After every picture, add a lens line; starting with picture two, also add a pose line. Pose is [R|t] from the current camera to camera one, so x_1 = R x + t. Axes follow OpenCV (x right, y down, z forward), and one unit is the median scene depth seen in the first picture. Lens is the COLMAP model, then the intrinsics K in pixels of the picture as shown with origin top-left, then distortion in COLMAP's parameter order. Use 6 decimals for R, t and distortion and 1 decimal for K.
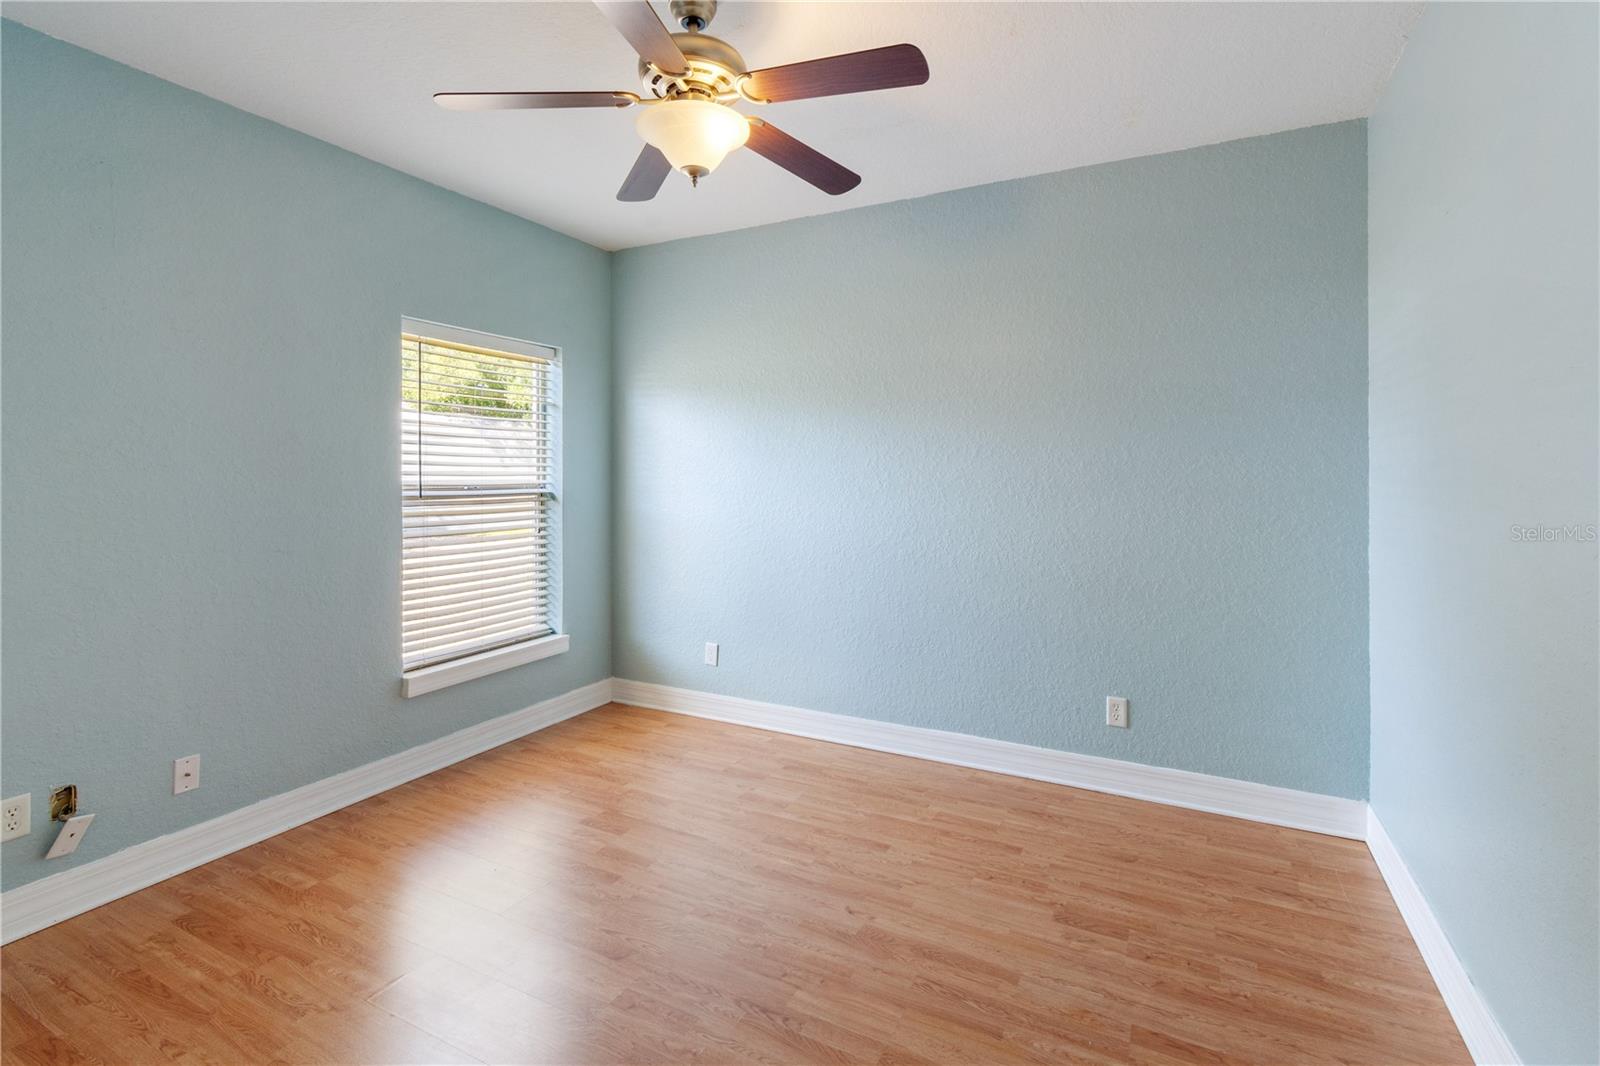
lens RADIAL K [[746.3, 0, 819.8], [0, 746.3, 493.2], [0, 0, 1]] dist [0.000075, -0.000279]
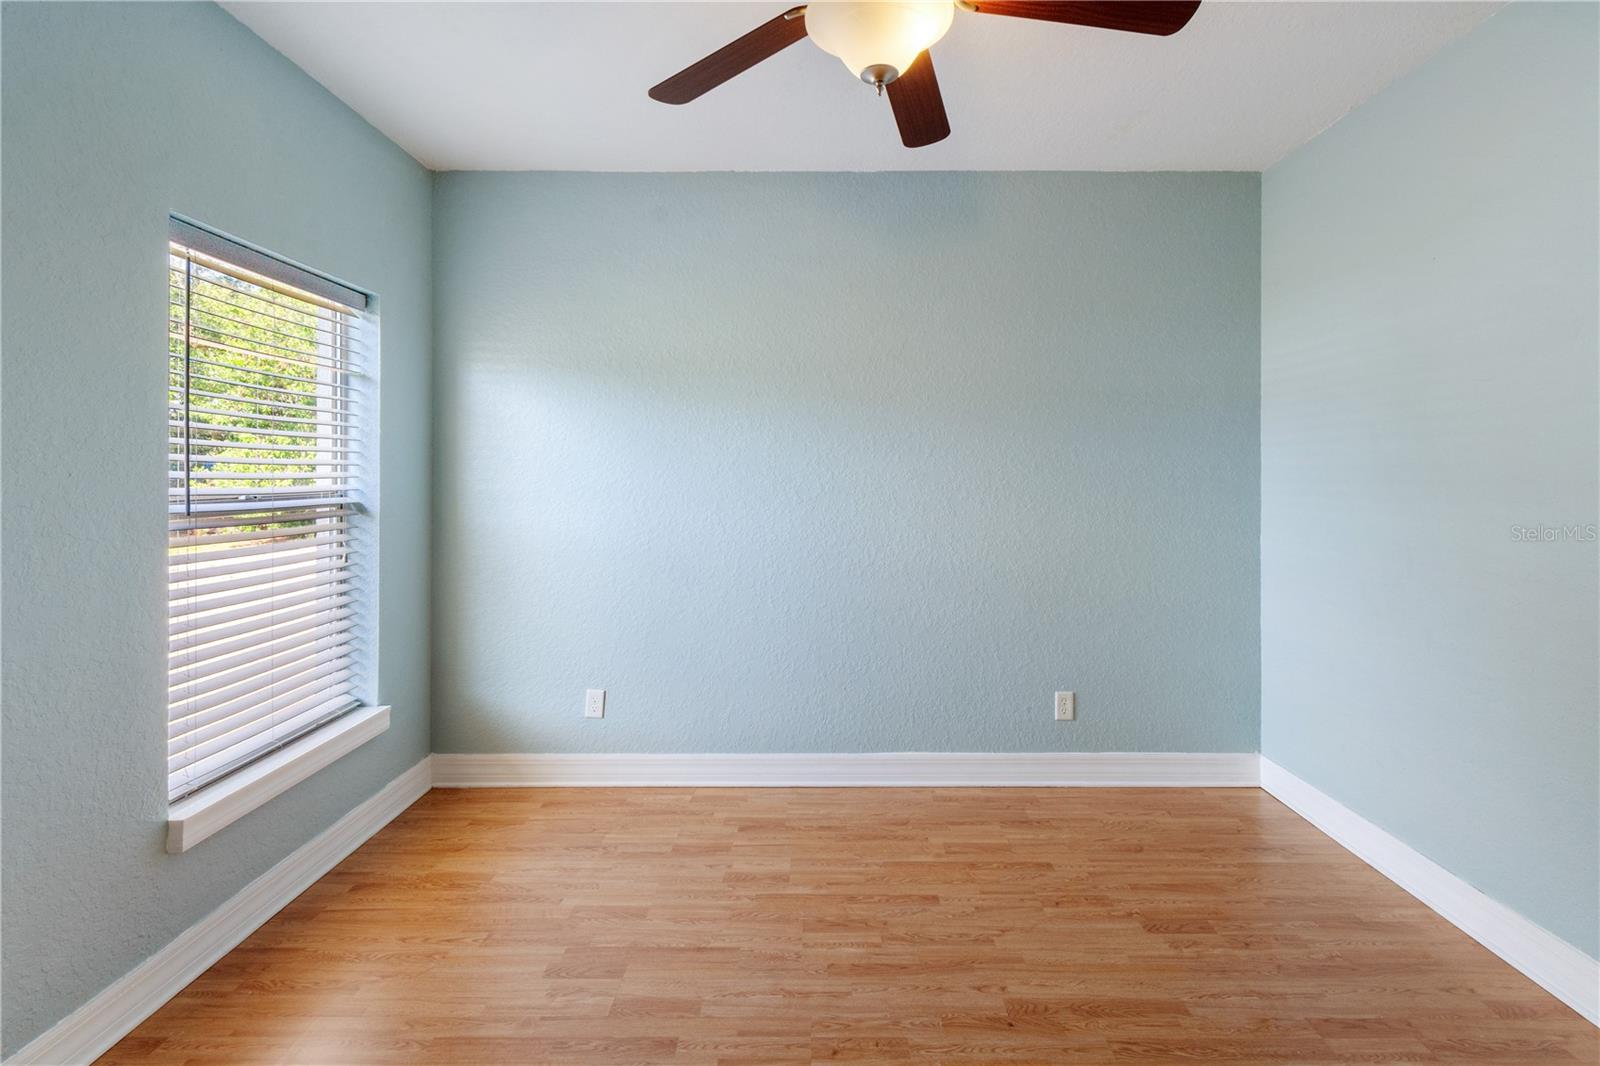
lens RADIAL K [[749.0, 0, 794.8], [0, 749.0, 488.5], [0, 0, 1]] dist [0.001194, -0.000760]
pose [[0.888304, -0.010186, 0.459142, -0.397079], [0.012996, 0.999911, -0.002961, -0.008188], [-0.459071, 0.008597, 0.888358, 0.246645]]
